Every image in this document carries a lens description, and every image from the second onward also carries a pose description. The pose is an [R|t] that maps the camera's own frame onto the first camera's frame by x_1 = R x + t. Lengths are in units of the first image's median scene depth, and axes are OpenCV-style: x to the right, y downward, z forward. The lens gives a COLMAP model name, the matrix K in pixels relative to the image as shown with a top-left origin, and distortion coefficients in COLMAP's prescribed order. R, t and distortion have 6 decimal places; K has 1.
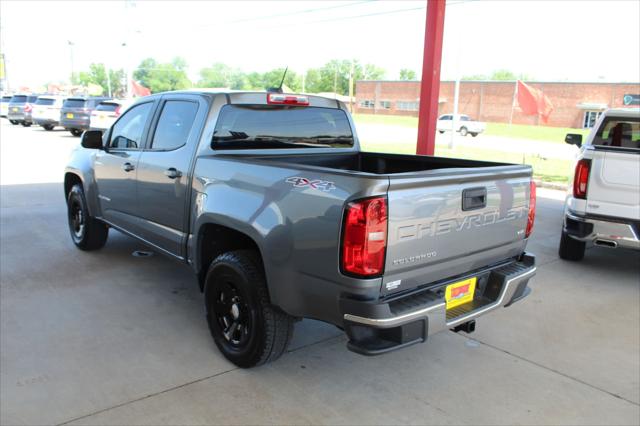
lens RADIAL K [[519.2, 0, 311.9], [0, 519.2, 206.4], [0, 0, 1]] dist [-0.074419, 0.013699]
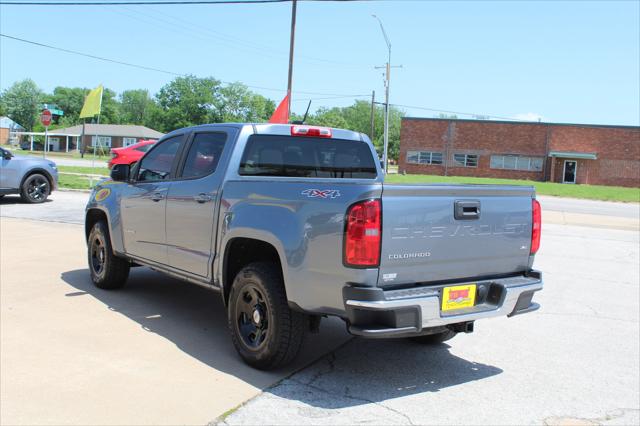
lens RADIAL K [[701.3, 0, 317.1], [0, 701.3, 194.0], [0, 0, 1]] dist [-0.125157, 0.222448]
pose [[0.997480, -0.001332, -0.070938, 0.088304], [-0.008994, 0.989382, -0.145058, 0.164107], [0.070378, 0.145331, 0.986877, -0.505883]]
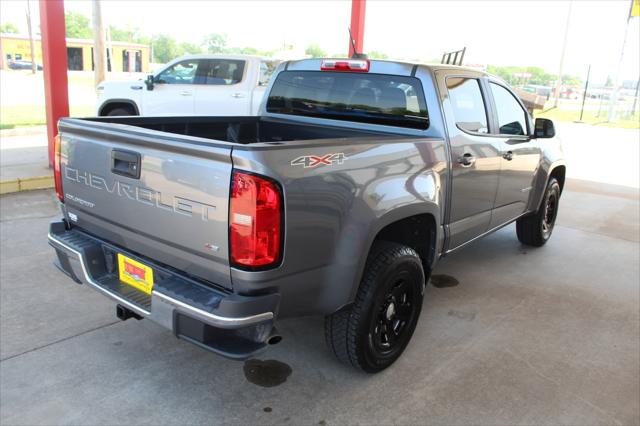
lens RADIAL K [[519.2, 0, 311.9], [0, 519.2, 206.4], [0, 0, 1]] dist [-0.074419, 0.013699]
pose [[0.183665, 0.208012, -0.960728, 1.112403], [-0.215128, 0.962167, 0.167197, -0.143672], [0.959159, 0.175972, 0.221466, 1.041790]]
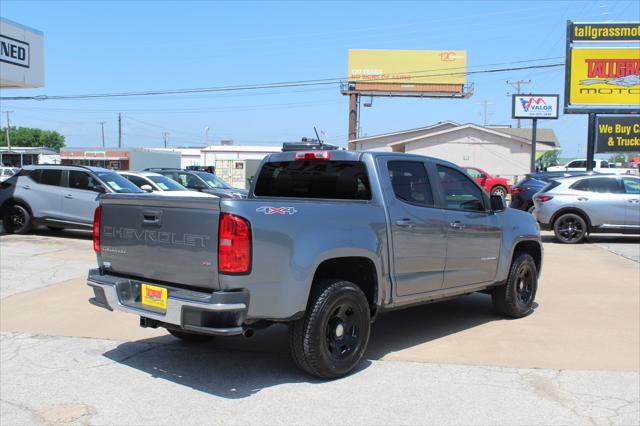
lens RADIAL K [[701.3, 0, 317.1], [0, 701.3, 194.0], [0, 0, 1]] dist [-0.125157, 0.222448]
pose [[0.154252, -0.022724, -0.987770, 1.946498], [-0.196703, 0.979016, -0.053240, -0.058100], [0.968253, 0.202510, 0.146545, 1.053452]]
